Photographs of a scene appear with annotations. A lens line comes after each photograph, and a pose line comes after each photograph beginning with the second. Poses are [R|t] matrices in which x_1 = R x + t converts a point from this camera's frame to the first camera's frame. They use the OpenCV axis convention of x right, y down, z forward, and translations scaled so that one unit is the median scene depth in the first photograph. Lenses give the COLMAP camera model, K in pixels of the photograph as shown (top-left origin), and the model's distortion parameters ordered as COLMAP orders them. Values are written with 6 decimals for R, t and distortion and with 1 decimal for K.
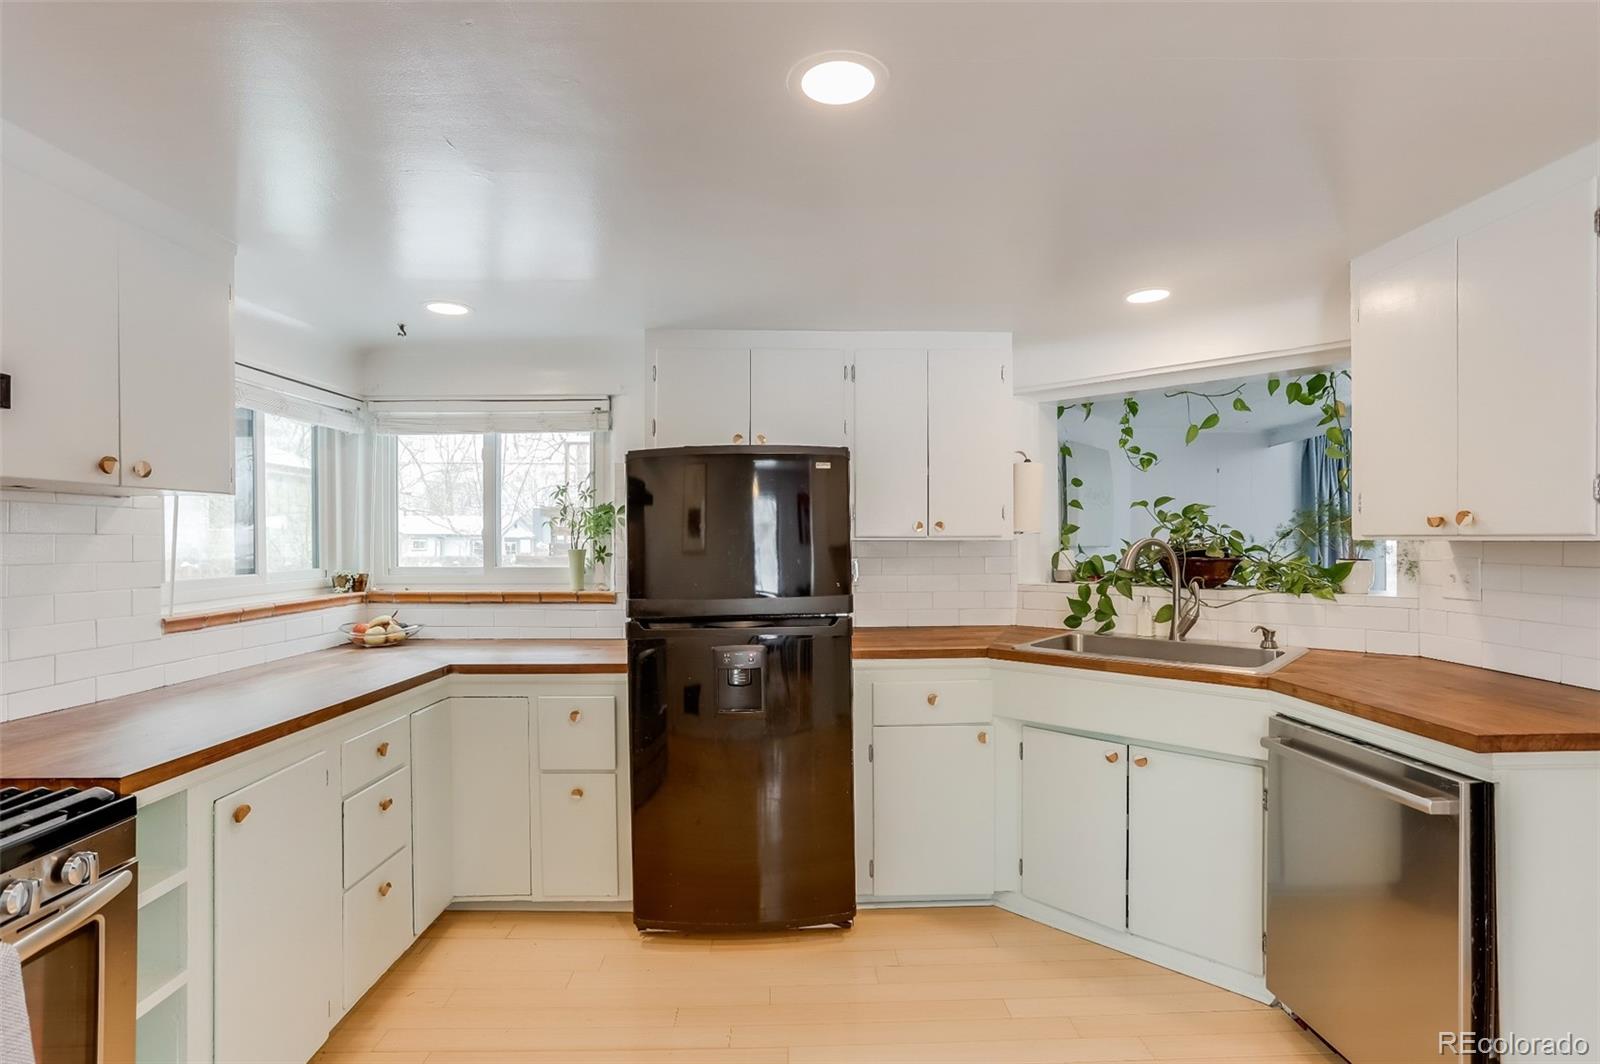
lens RADIAL K [[765.8, 0, 798.2], [0, 765.8, 549.3], [0, 0, 1]] dist [-0.039739, 0.025937]
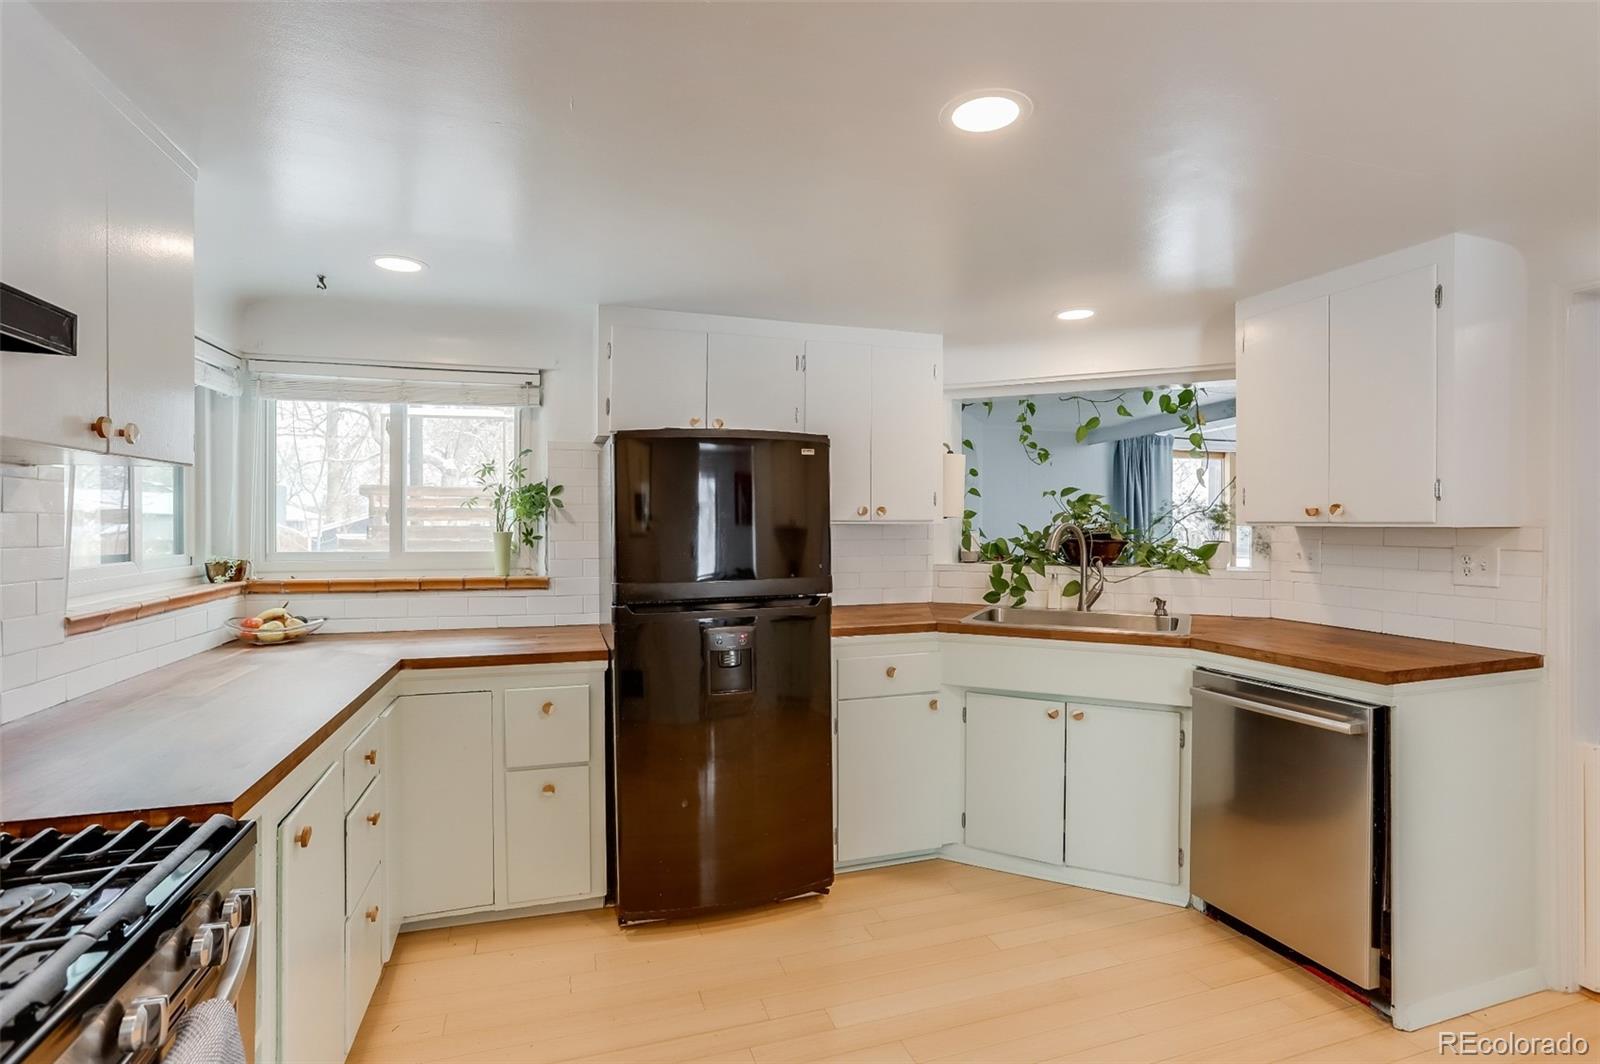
lens RADIAL K [[764.0, 0, 800.0], [0, 764.0, 532.0], [0, 0, 1]] dist [-0.022720, 0.000610]
pose [[0.959285, 0.001640, 0.282436, -0.243641], [-0.001579, 0.999999, -0.000441, -0.000219], [-0.282436, -0.000023, 0.959286, 0.003761]]
